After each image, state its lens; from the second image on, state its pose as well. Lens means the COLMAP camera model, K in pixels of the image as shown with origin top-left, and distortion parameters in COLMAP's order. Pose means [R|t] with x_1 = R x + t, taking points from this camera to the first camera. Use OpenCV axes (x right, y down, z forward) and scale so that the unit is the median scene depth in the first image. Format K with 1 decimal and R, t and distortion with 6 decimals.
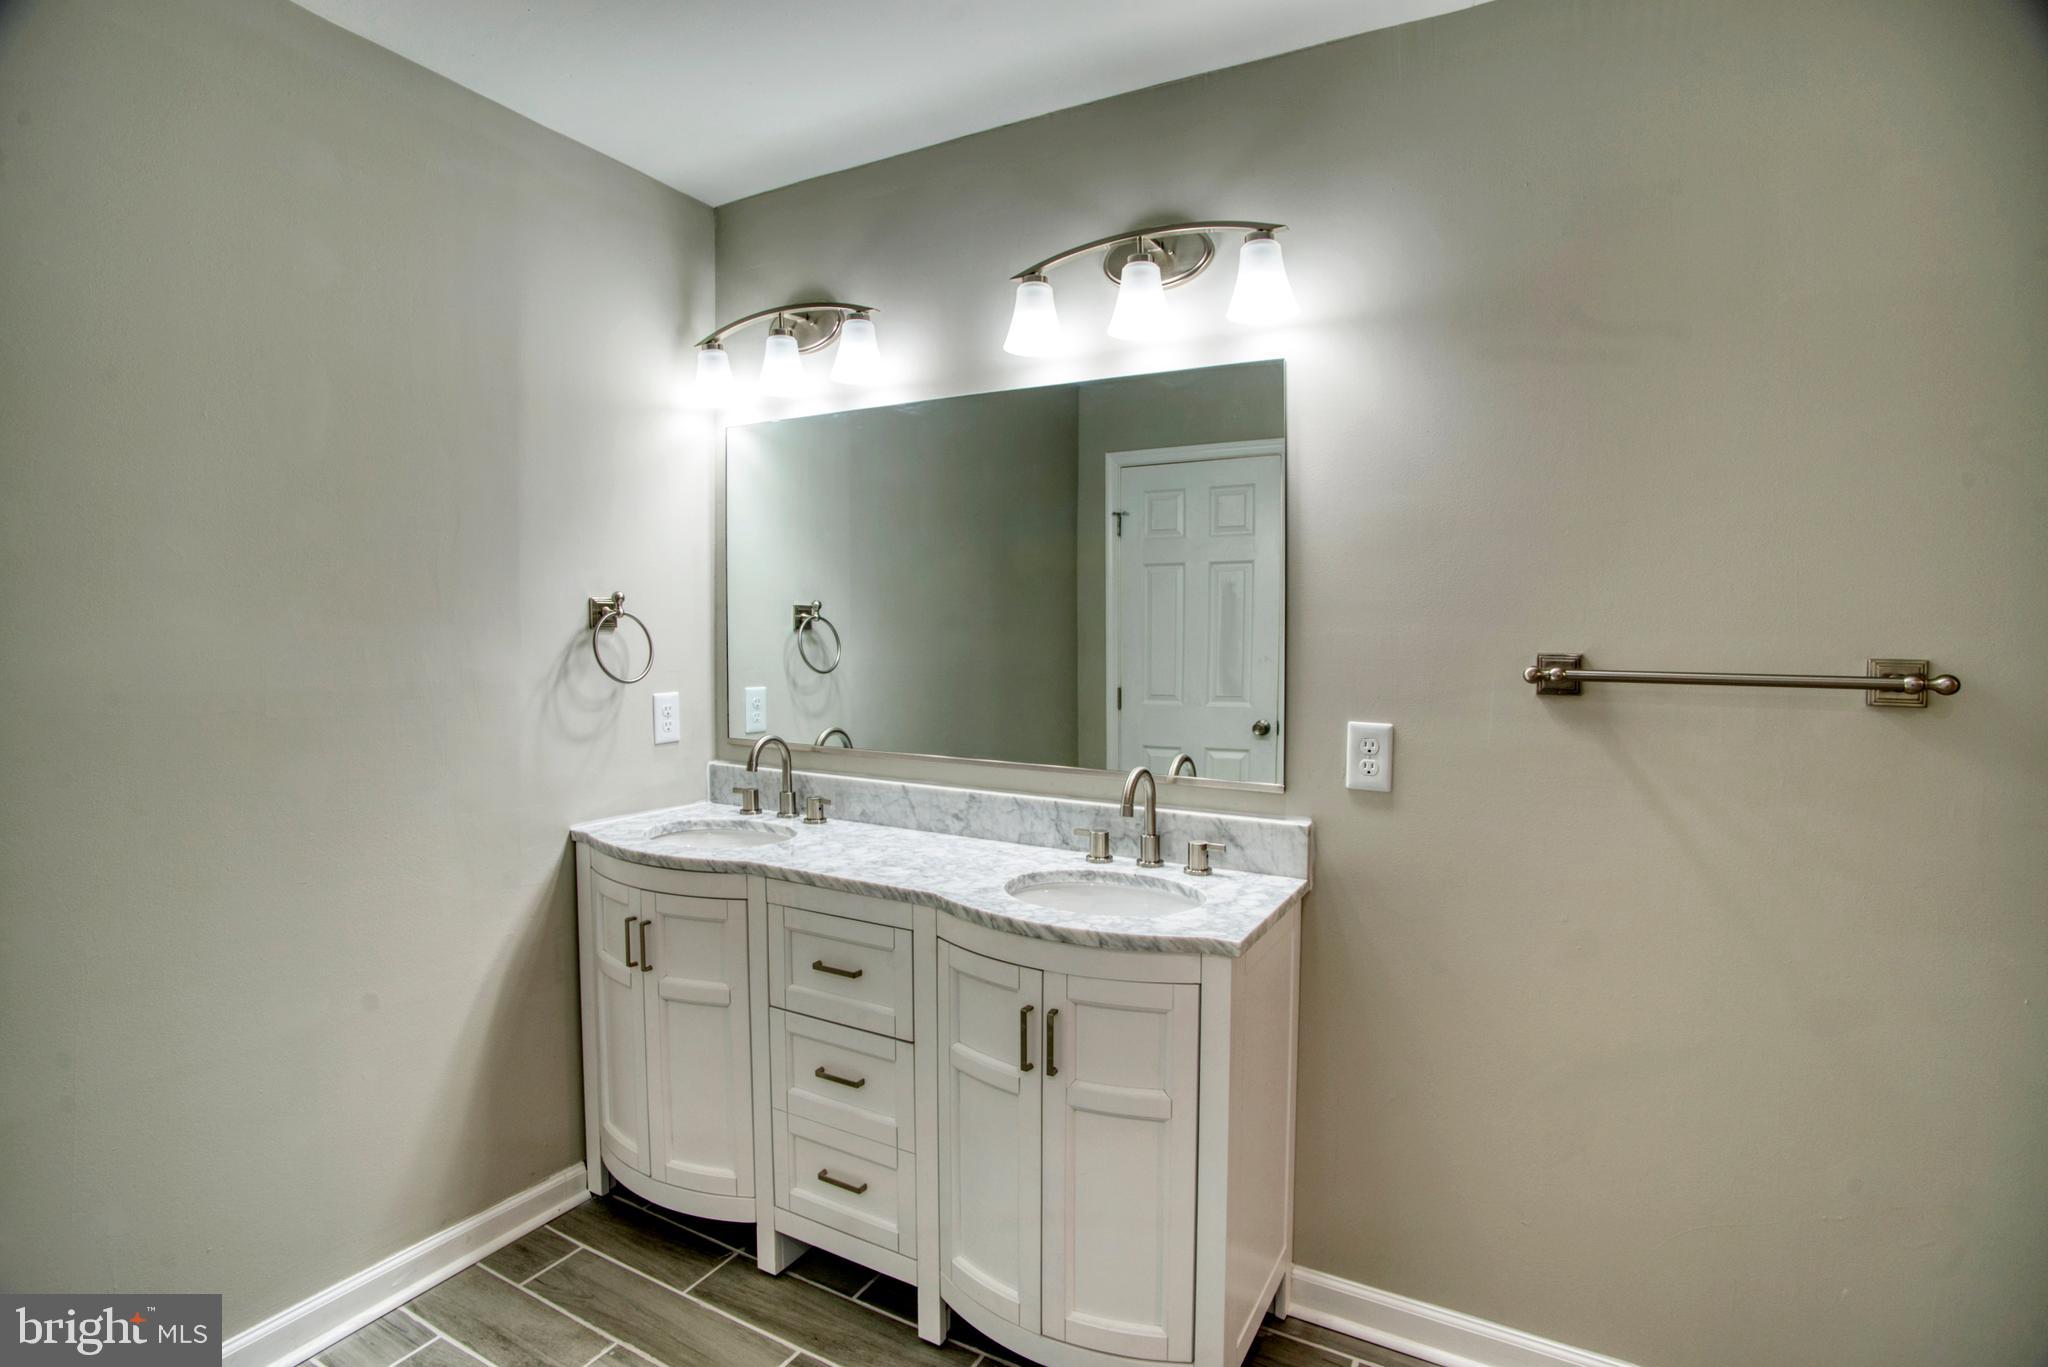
lens RADIAL K [[1034.5, 0, 1010.4], [0, 1034.5, 678.2], [0, 0, 1]] dist [-0.092659, 0.046029]
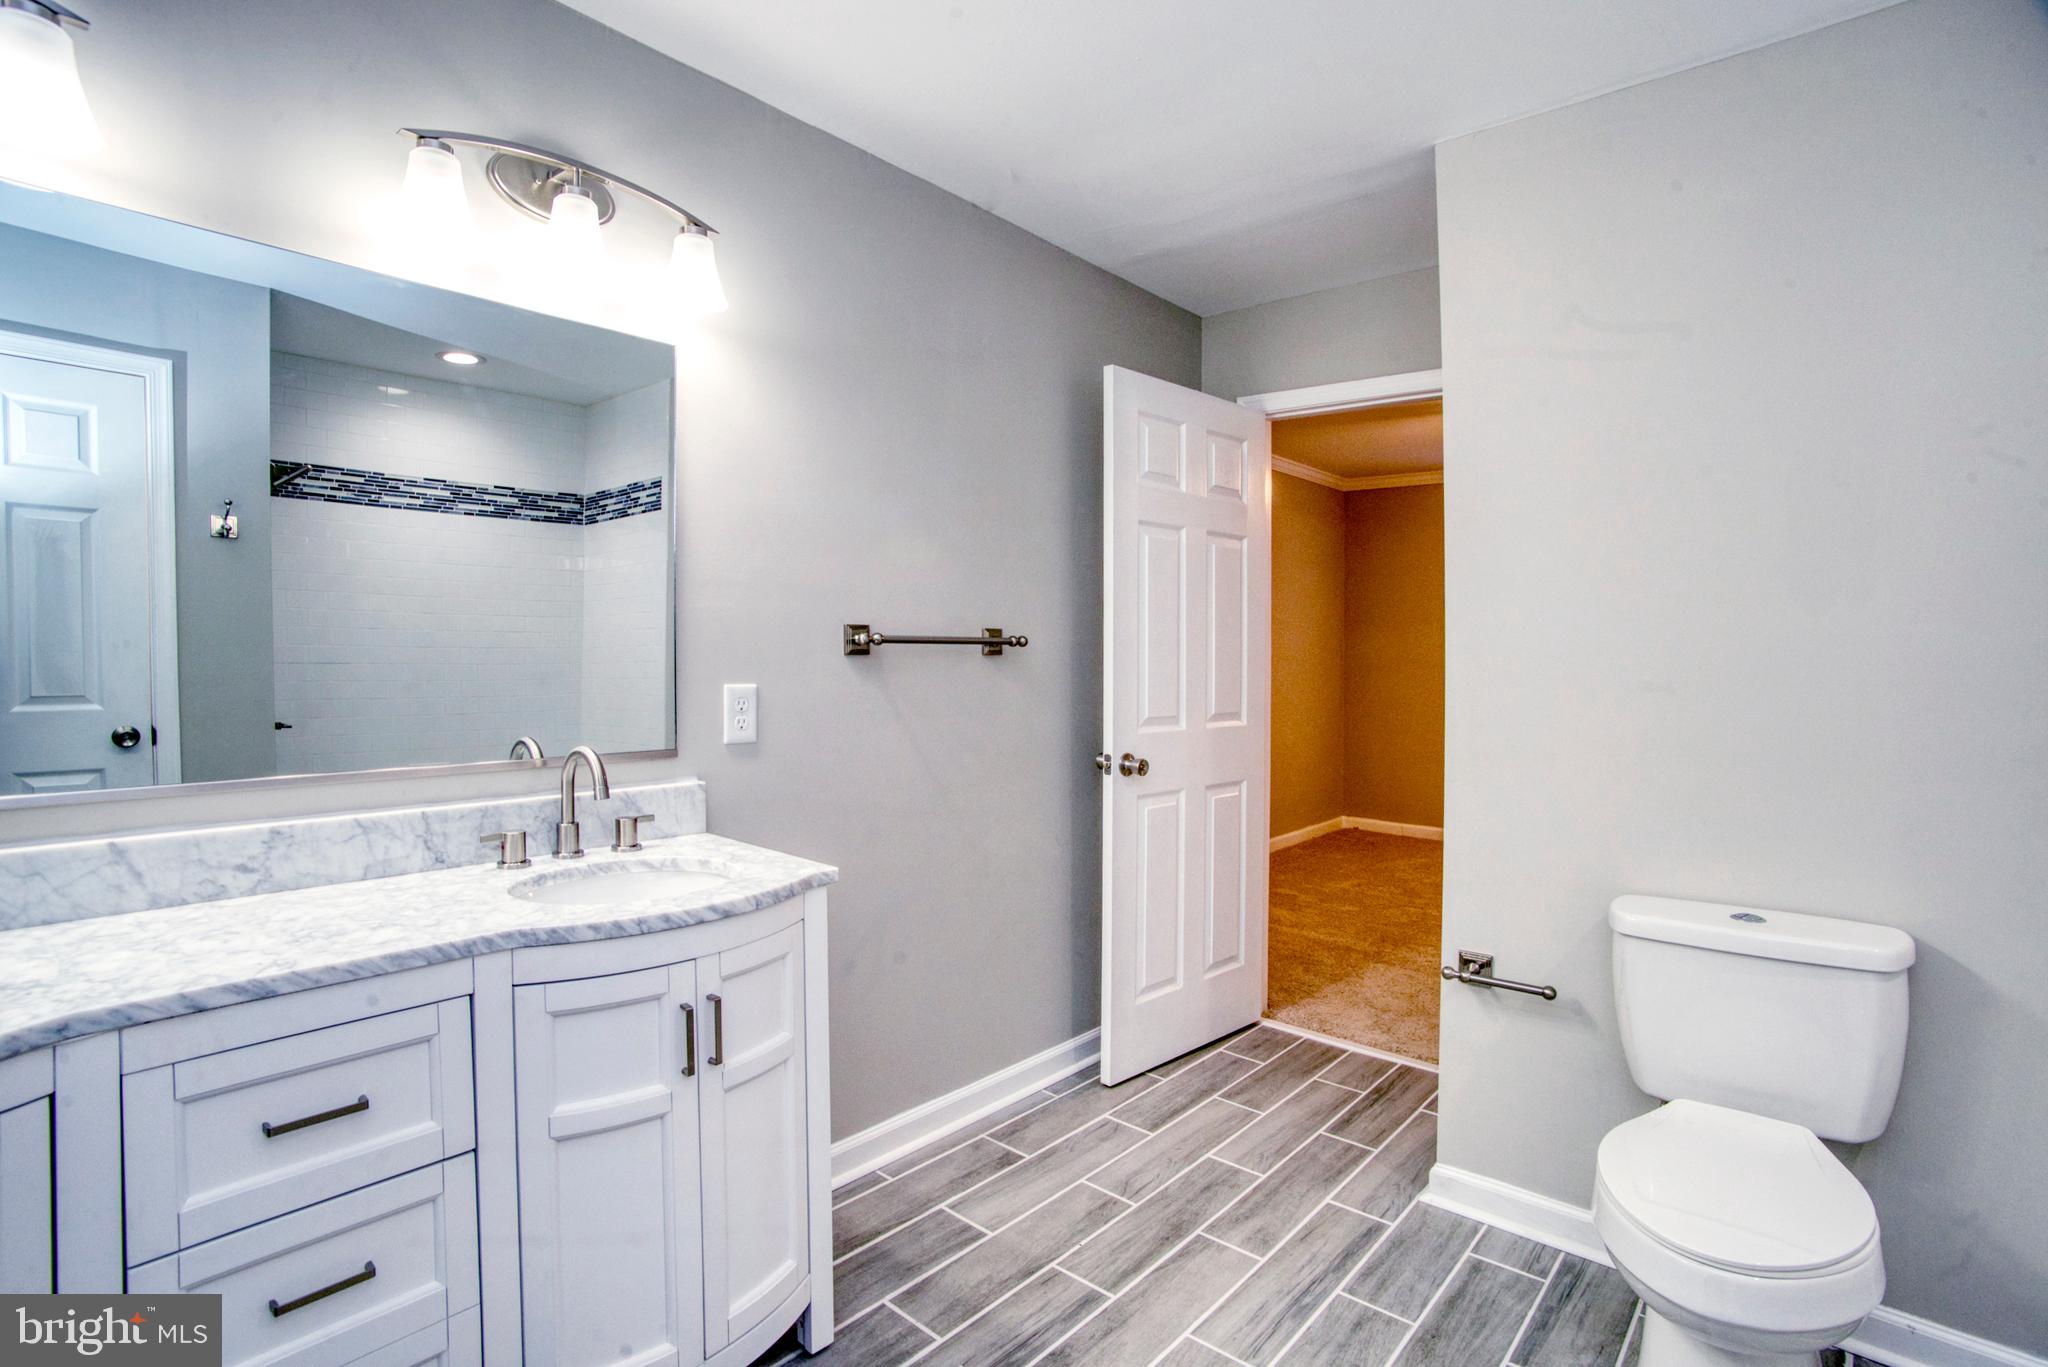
lens RADIAL K [[1013.9, 0, 1032.0], [0, 1013.9, 651.3], [0, 0, 1]] dist [-0.045791, 0.018407]
pose [[0.200759, -0.015220, 0.979522, -0.602789], [0.036258, 0.999310, 0.008096, 0.007799], [-0.978969, 0.033890, 0.201172, 0.387004]]
